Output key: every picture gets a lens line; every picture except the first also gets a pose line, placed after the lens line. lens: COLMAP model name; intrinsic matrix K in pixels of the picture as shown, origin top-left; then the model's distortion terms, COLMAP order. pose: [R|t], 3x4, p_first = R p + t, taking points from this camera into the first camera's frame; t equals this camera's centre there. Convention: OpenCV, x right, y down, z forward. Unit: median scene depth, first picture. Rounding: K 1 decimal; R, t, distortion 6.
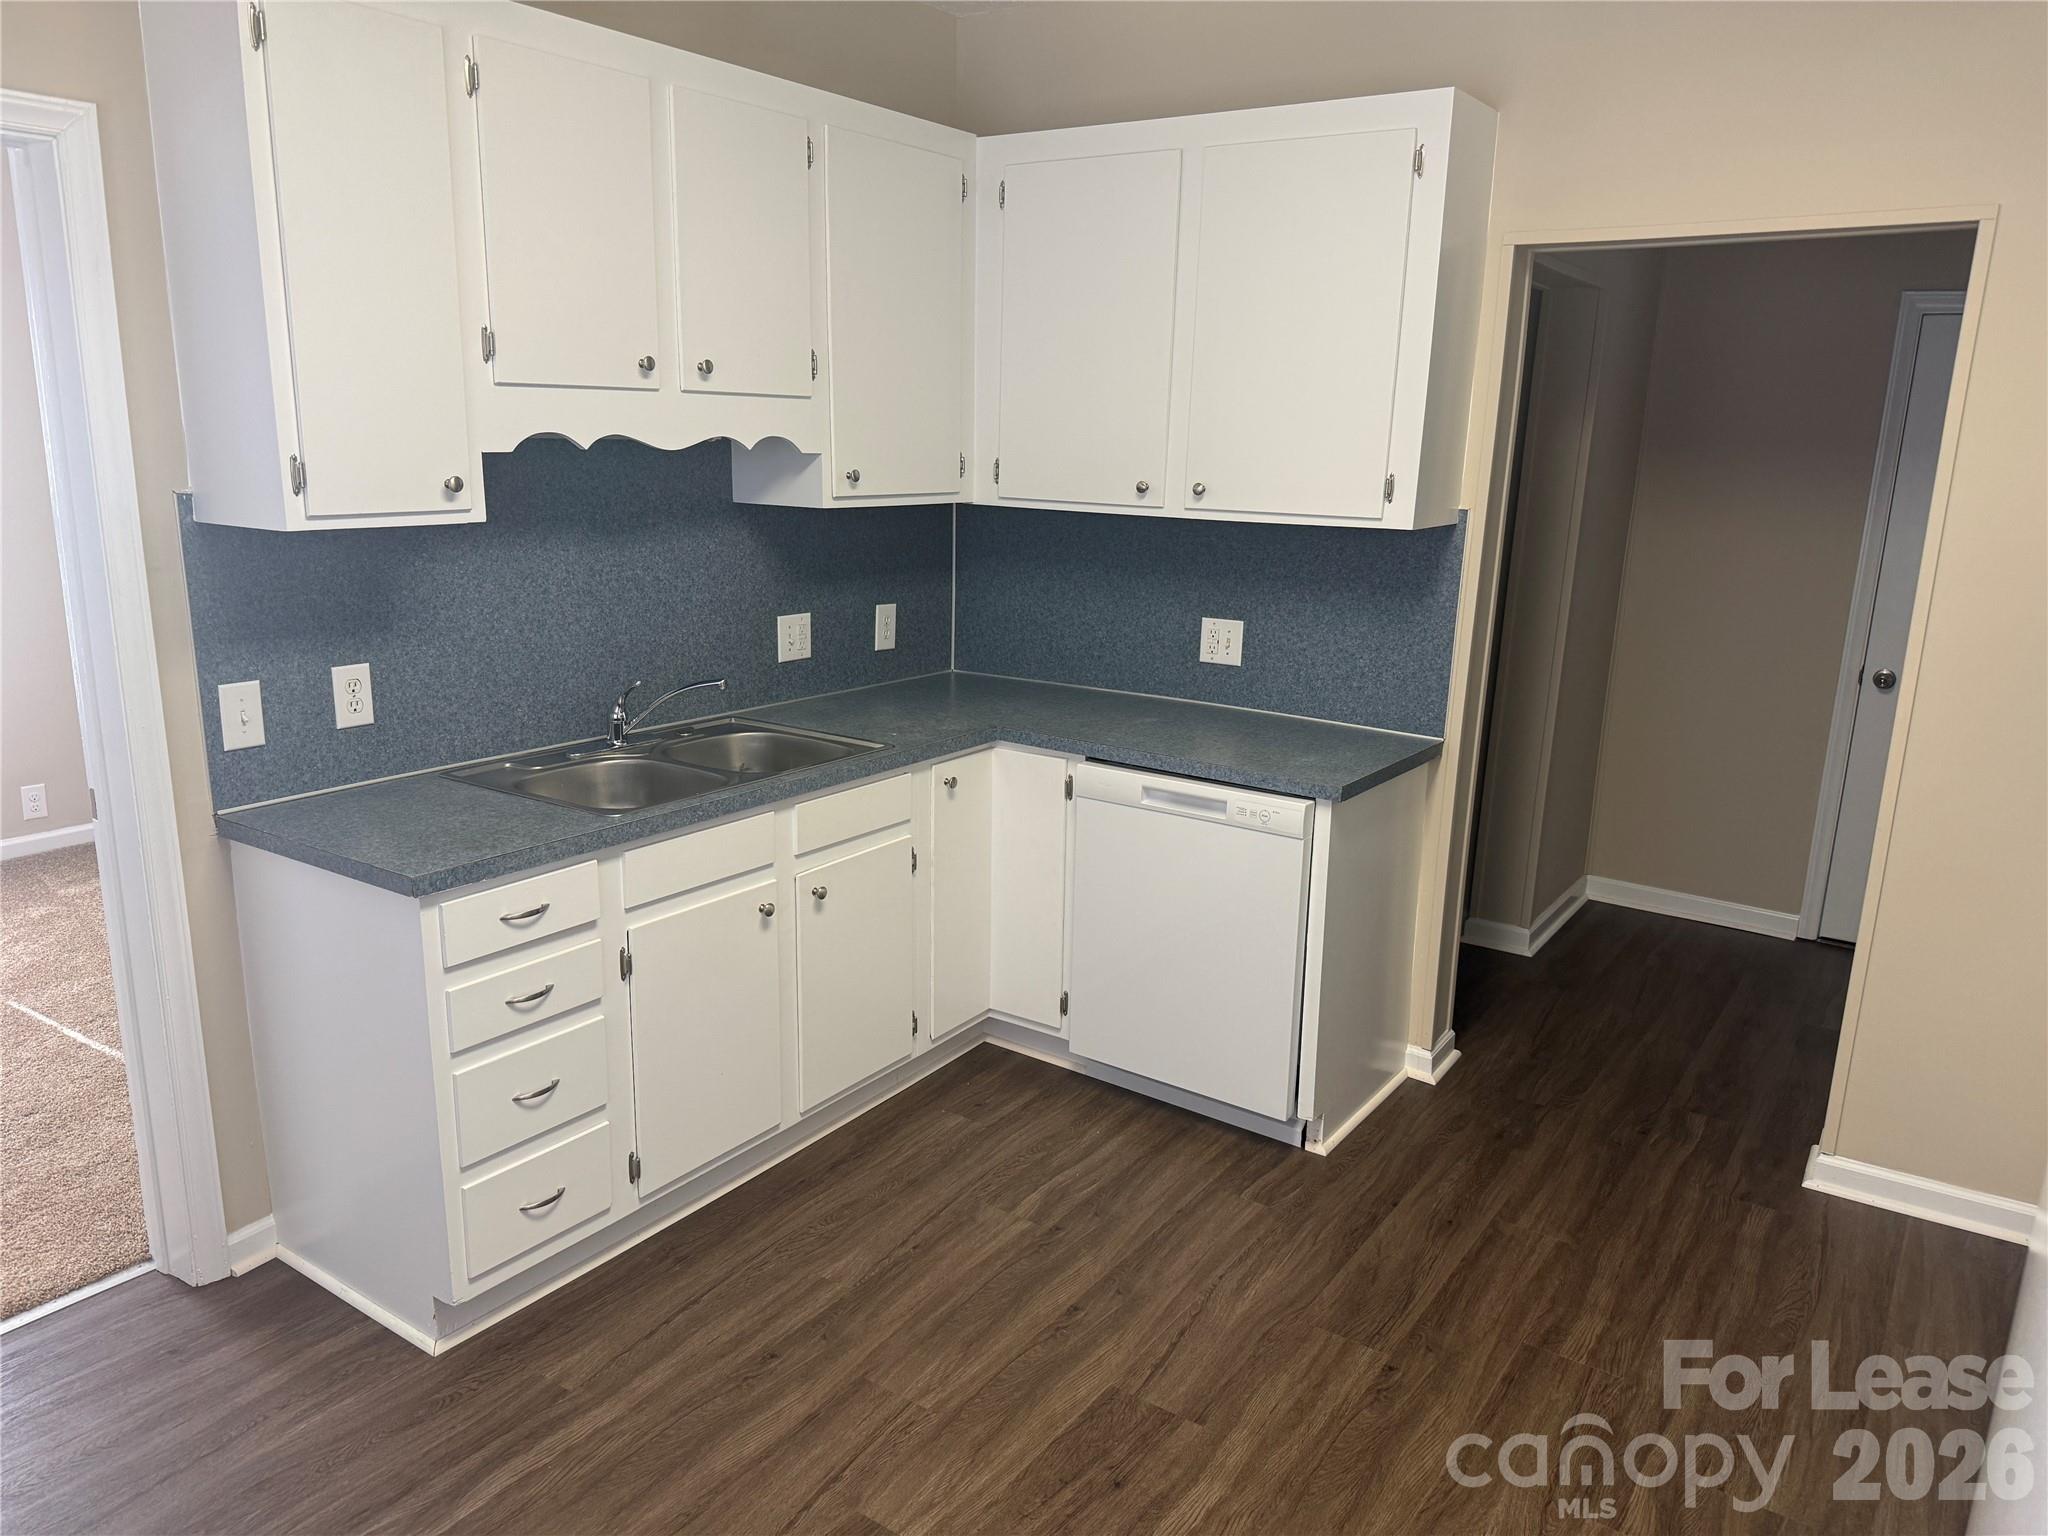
lens RADIAL K [[1477.4, 0, 1022.9], [0, 1477.4, 780.7], [0, 0, 1]] dist [0.124405, -0.015522]
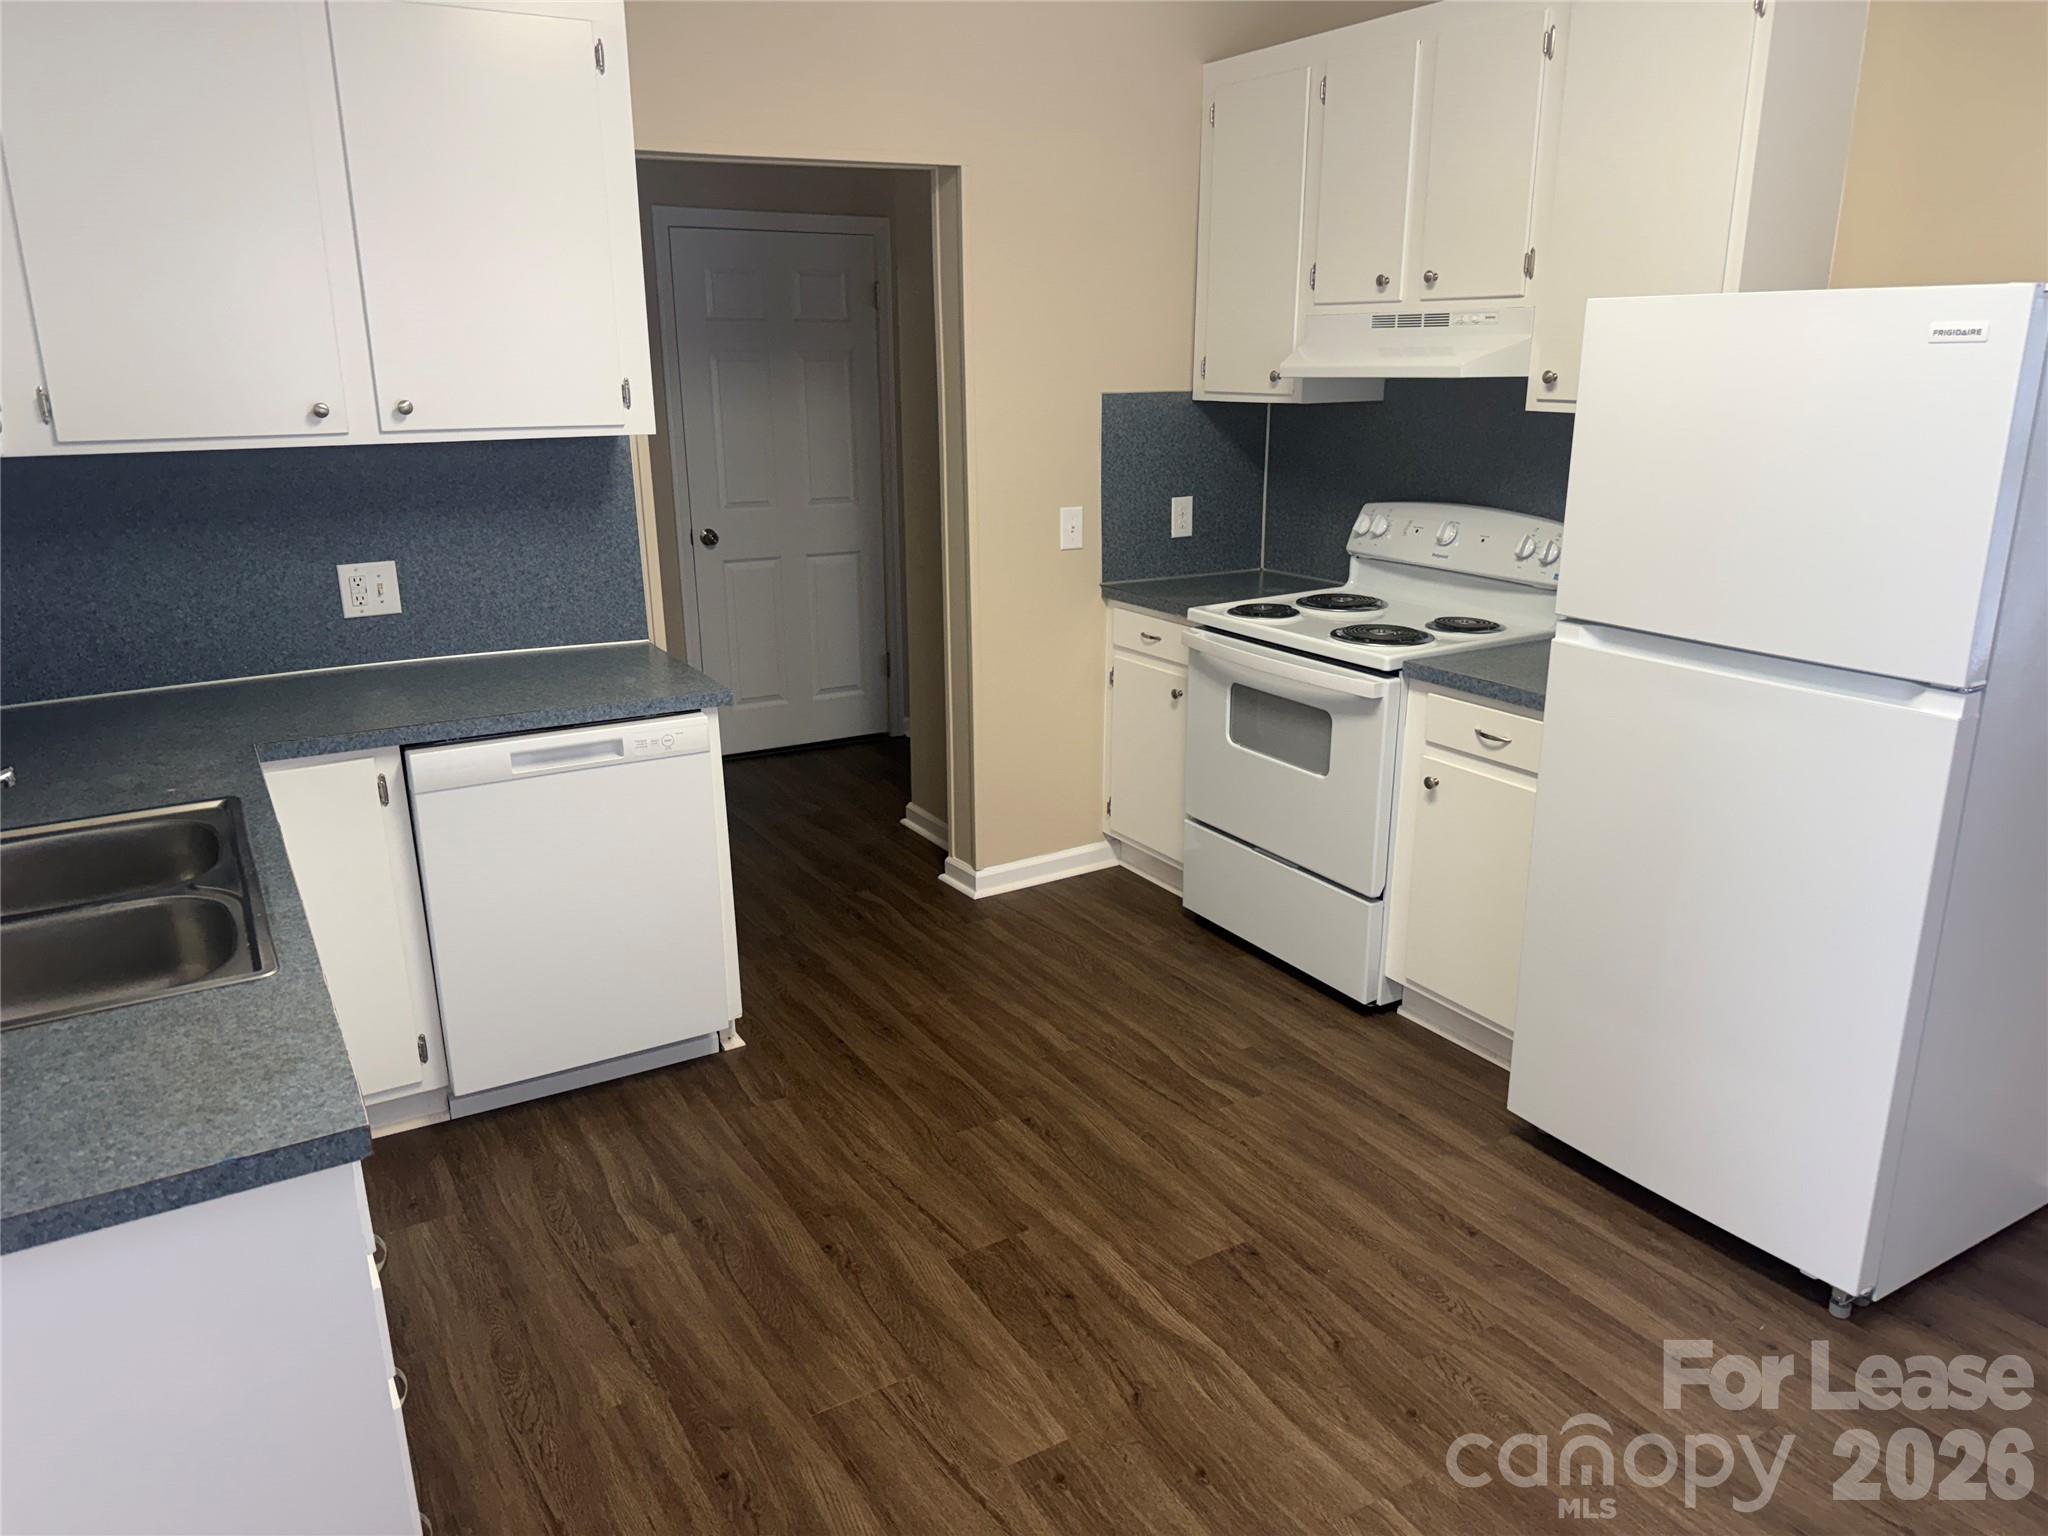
lens RADIAL K [[1477.4, 0, 1018.6], [0, 1477.4, 750.1], [0, 0, 1]] dist [0.124405, -0.015522]
pose [[0.432030, -0.273999, 0.859229, -0.587565], [0.242852, 0.952884, 0.181756, -0.091266], [-0.868546, 0.130142, 0.478216, 0.343768]]
